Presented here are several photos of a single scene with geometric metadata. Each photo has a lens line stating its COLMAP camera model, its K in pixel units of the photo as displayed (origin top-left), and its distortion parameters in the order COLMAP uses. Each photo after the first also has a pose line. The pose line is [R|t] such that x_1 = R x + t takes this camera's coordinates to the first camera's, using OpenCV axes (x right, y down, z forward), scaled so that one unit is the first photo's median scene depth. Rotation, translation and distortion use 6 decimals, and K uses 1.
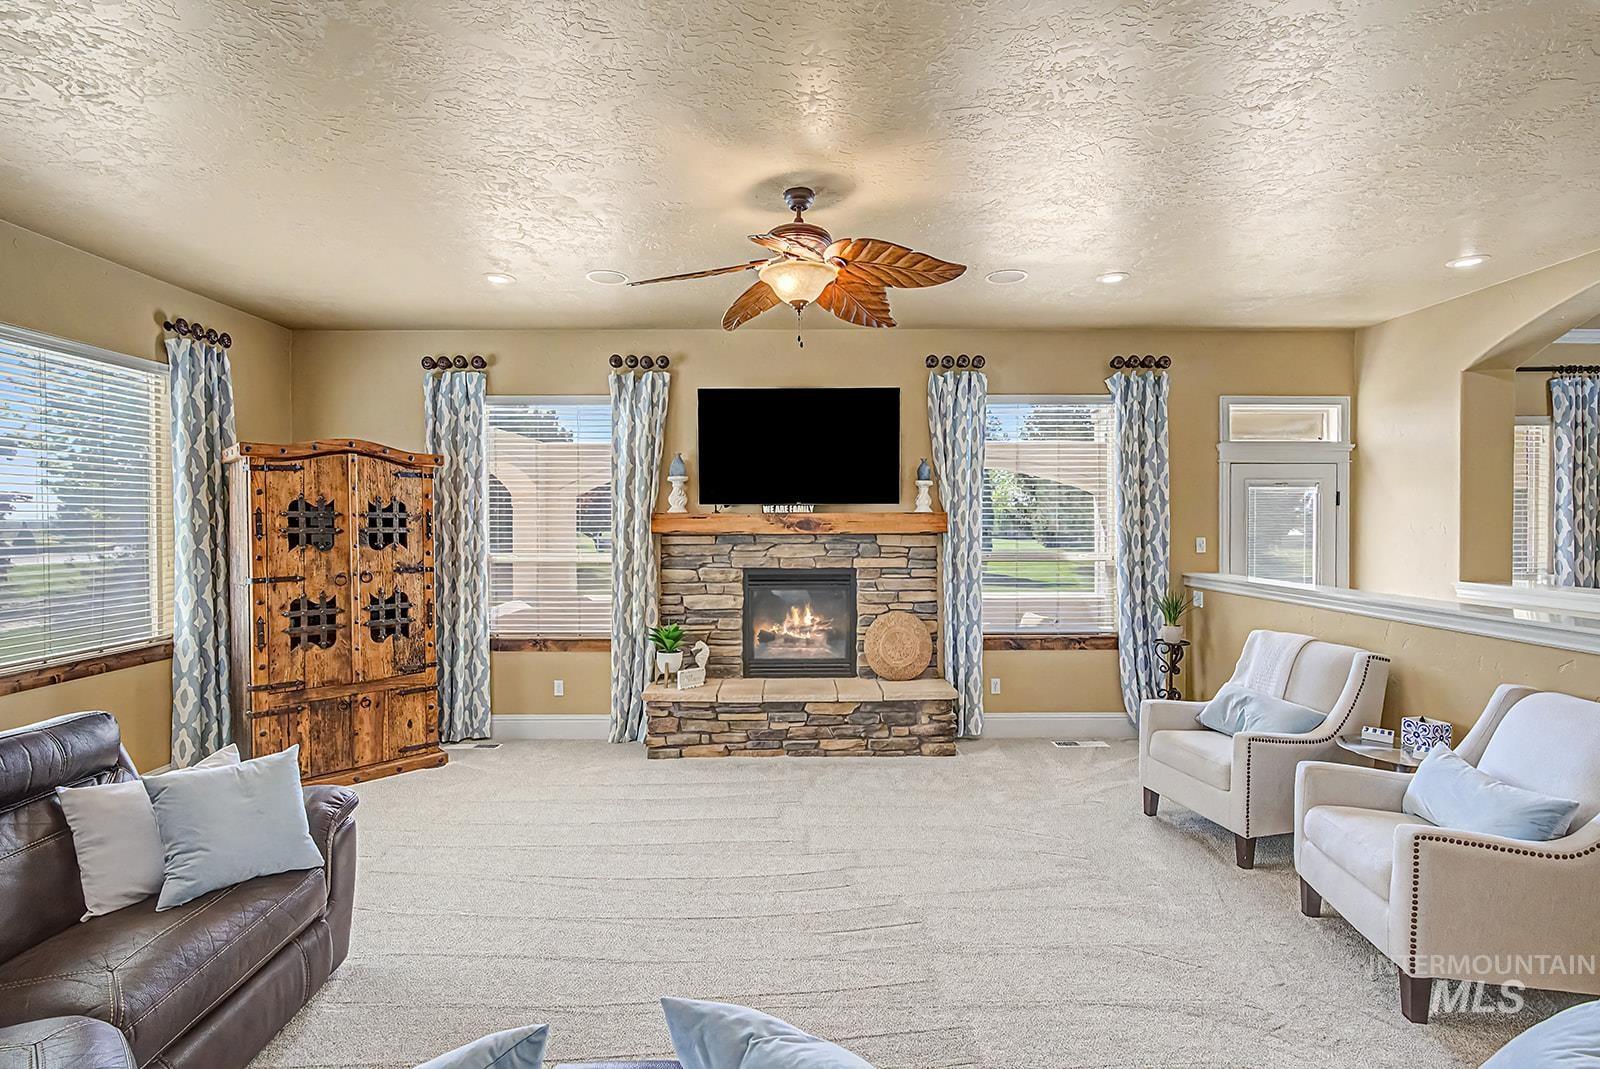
lens RADIAL K [[750.0, 0, 800.8], [0, 750.0, 529.8], [0, 0, 1]] dist [-0.023063, 0.000111]
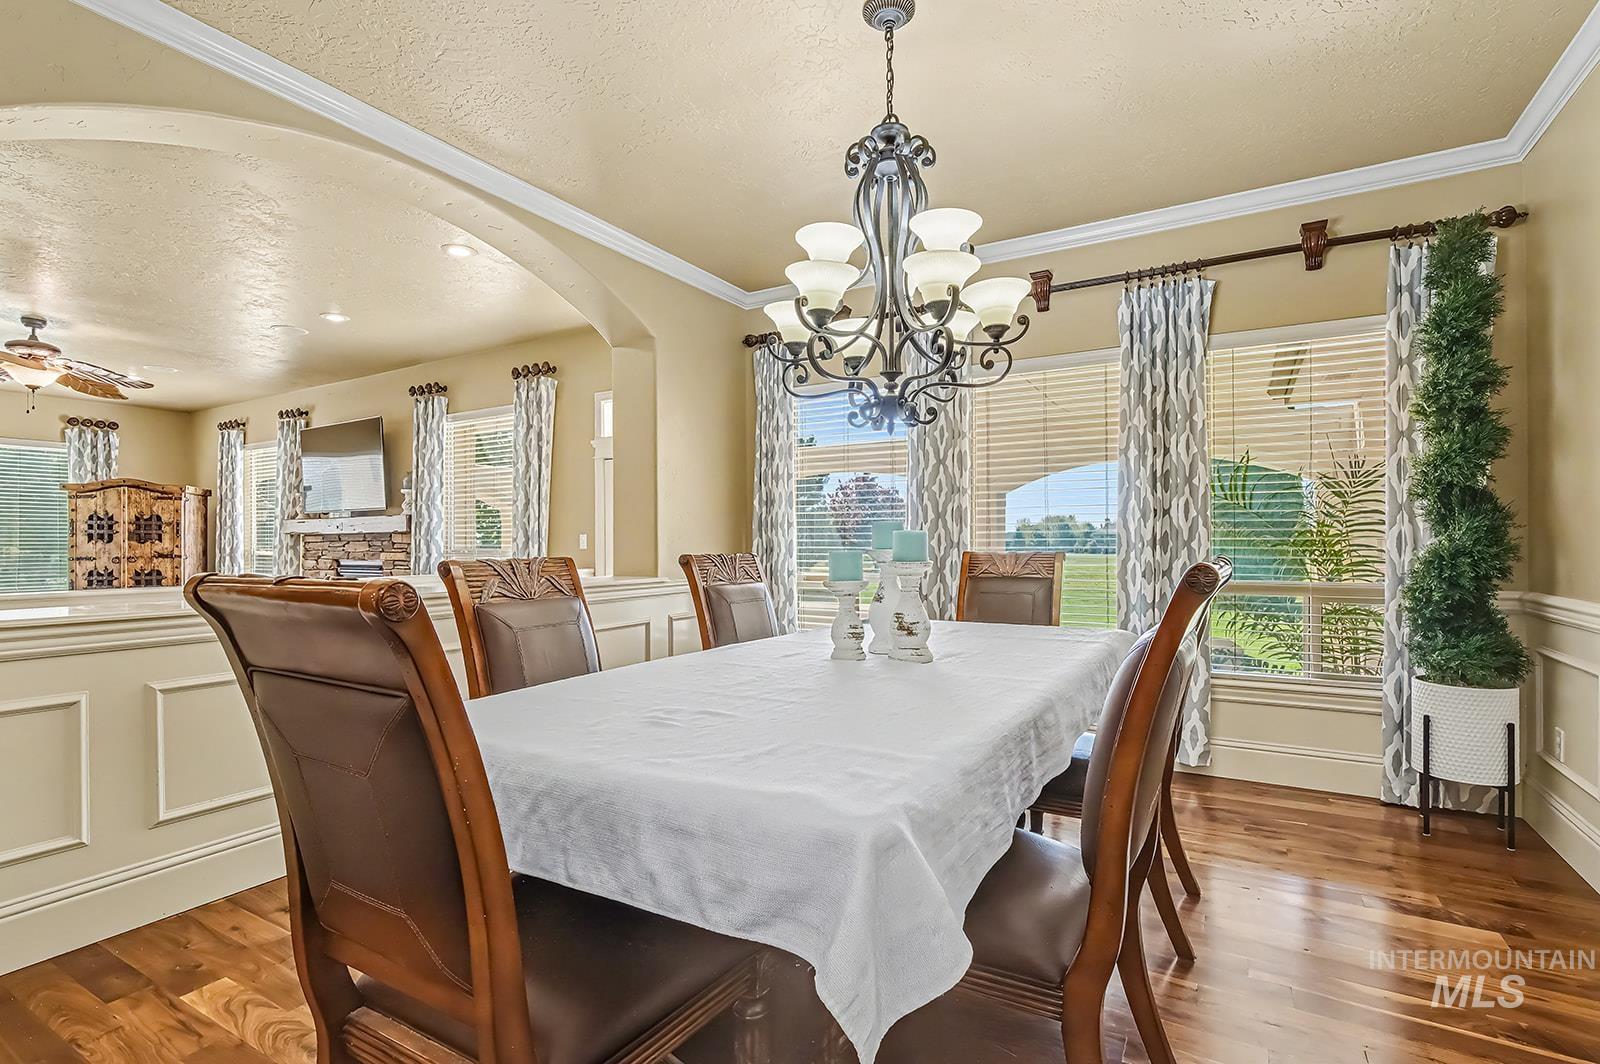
lens RADIAL K [[750.0, 0, 798.0], [0, 750.0, 539.5], [0, 0, 1]] dist [-0.023063, 0.000111]
pose [[0.856725, -0.004377, -0.515755, 1.622878], [-0.003175, 0.999900, -0.013760, 0.037894], [0.515764, 0.013426, 0.856626, 0.356607]]
